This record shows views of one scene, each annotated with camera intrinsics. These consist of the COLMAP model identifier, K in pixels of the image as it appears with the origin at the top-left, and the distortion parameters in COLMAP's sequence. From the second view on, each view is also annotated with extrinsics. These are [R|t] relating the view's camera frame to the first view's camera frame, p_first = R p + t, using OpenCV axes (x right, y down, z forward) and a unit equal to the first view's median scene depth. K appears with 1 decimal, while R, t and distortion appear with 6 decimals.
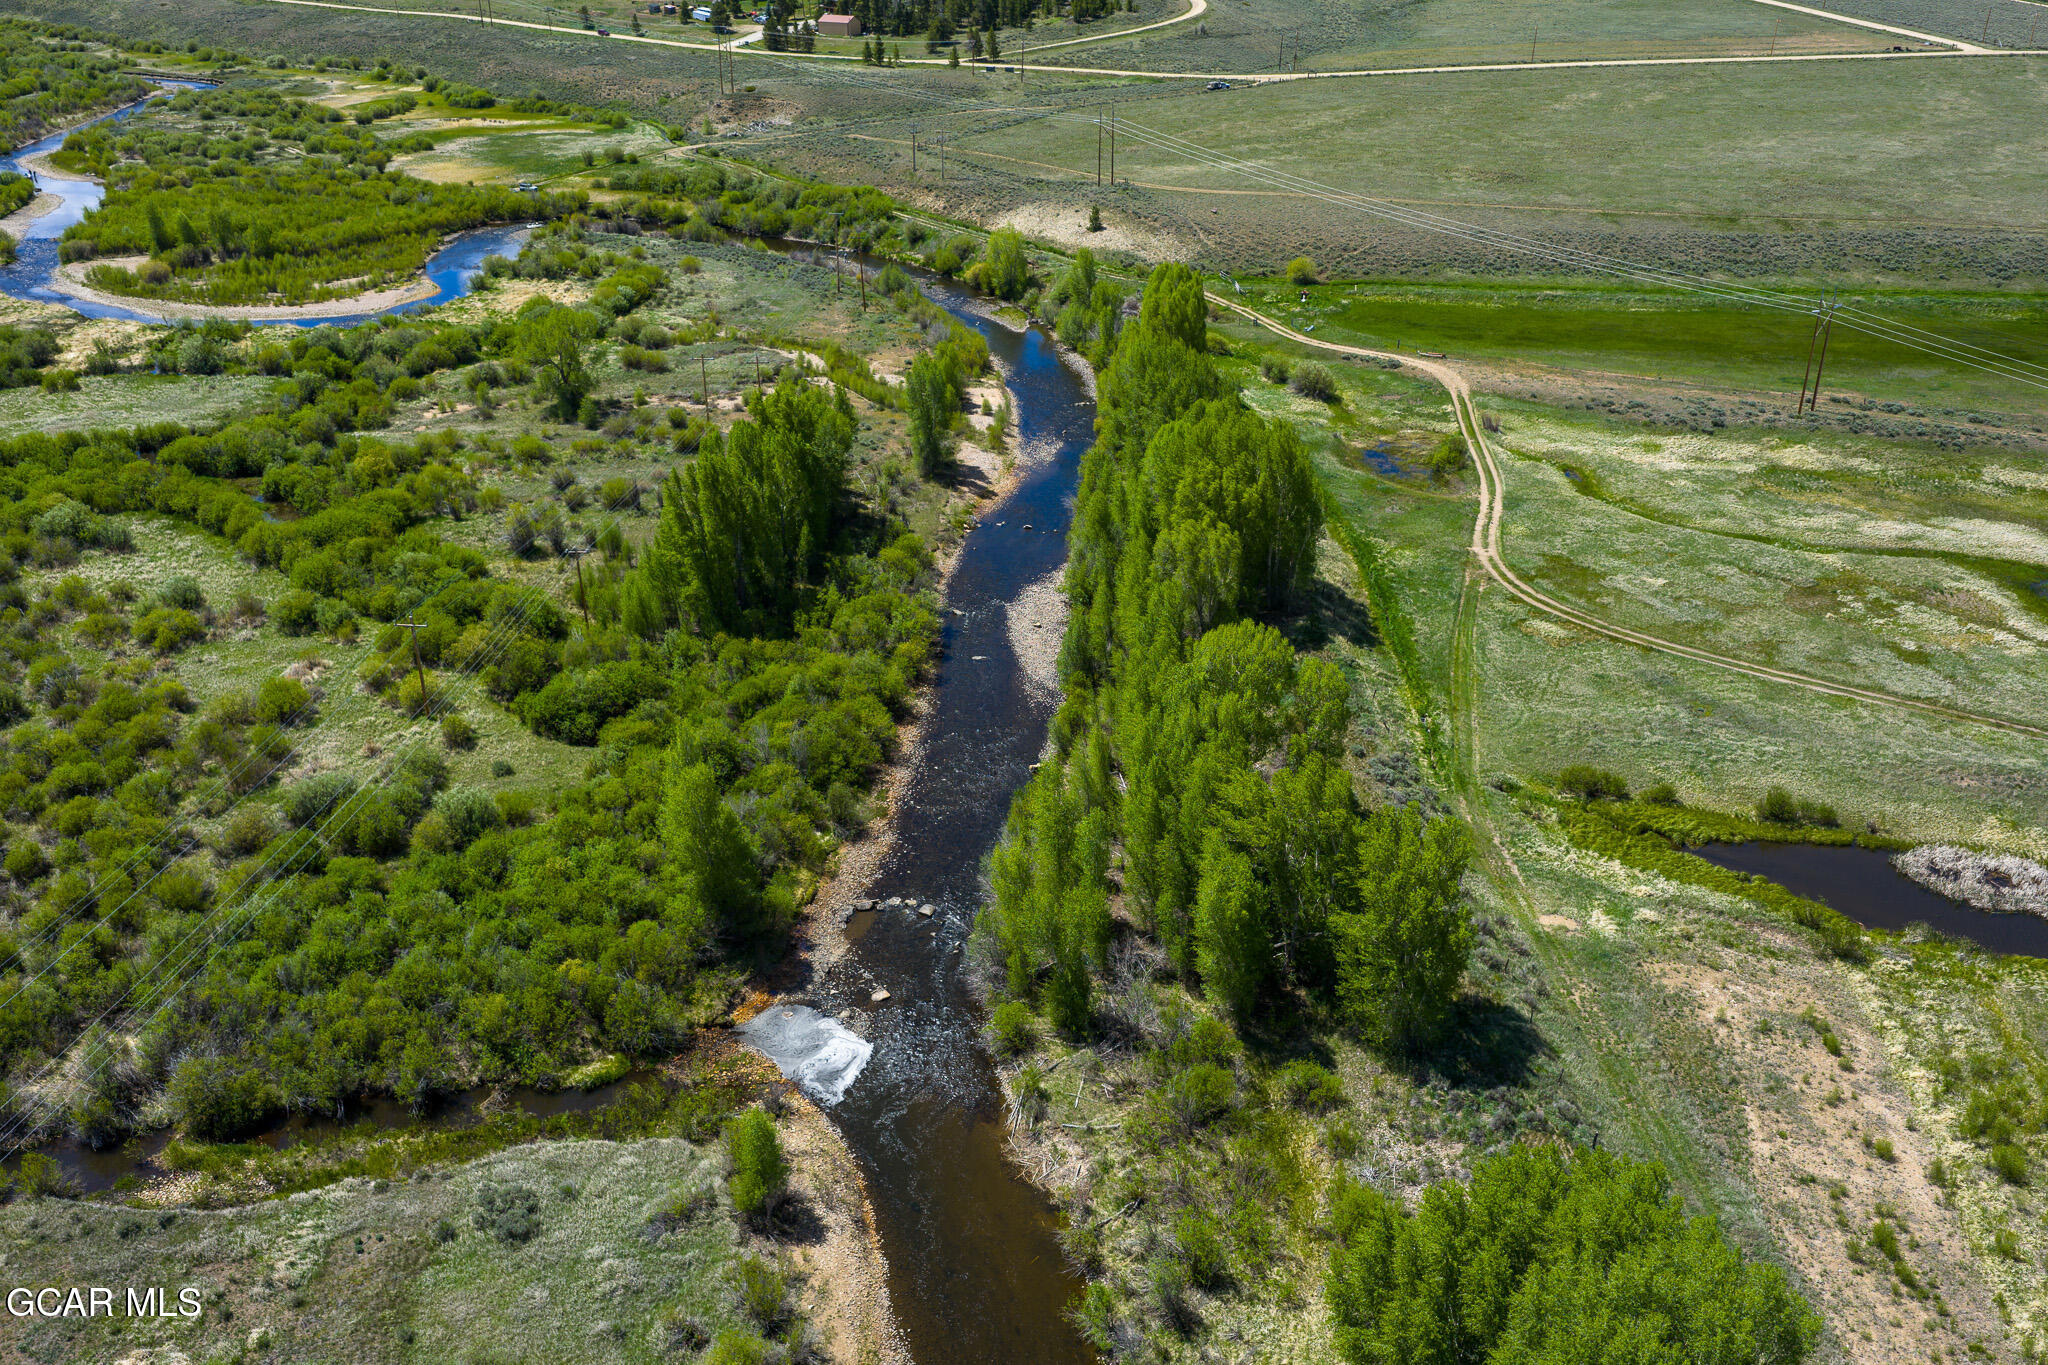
lens RADIAL K [[1664.5, 0, 1024.0], [0, 1664.5, 682.5], [0, 0, 1]] dist [-0.002323, -0.004064]
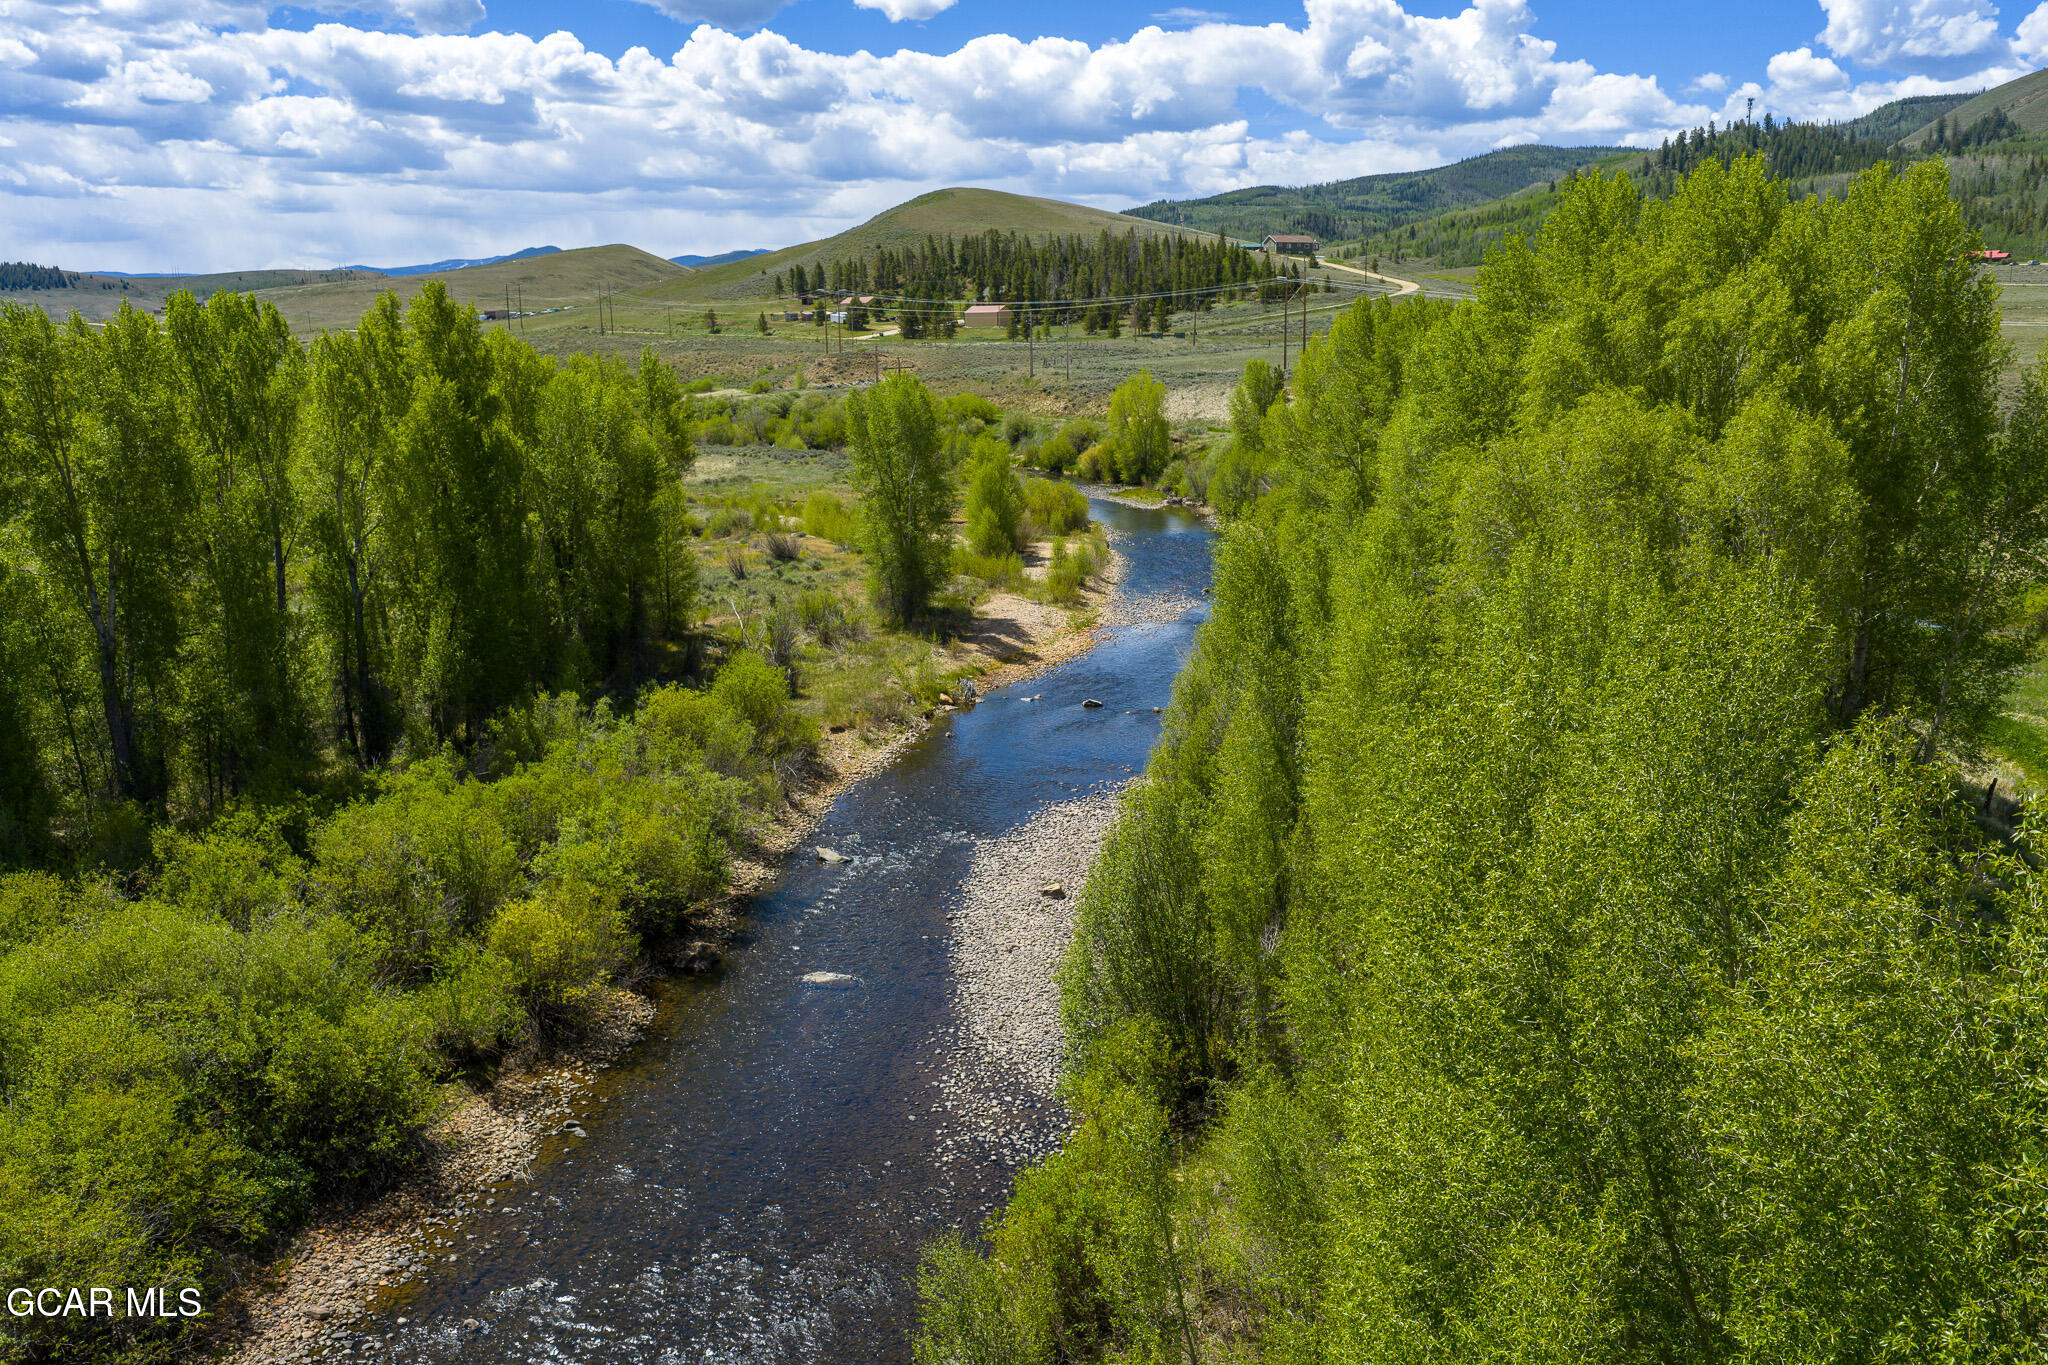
lens RADIAL K [[1664.5, 0, 1024.0], [0, 1664.5, 682.5], [0, 0, 1]] dist [-0.002323, -0.004064]
pose [[0.992870, 0.008976, -0.118865, 0.030828], [-0.037933, 0.969117, -0.243667, 0.003525], [0.113007, 0.246438, 0.962547, 0.522292]]
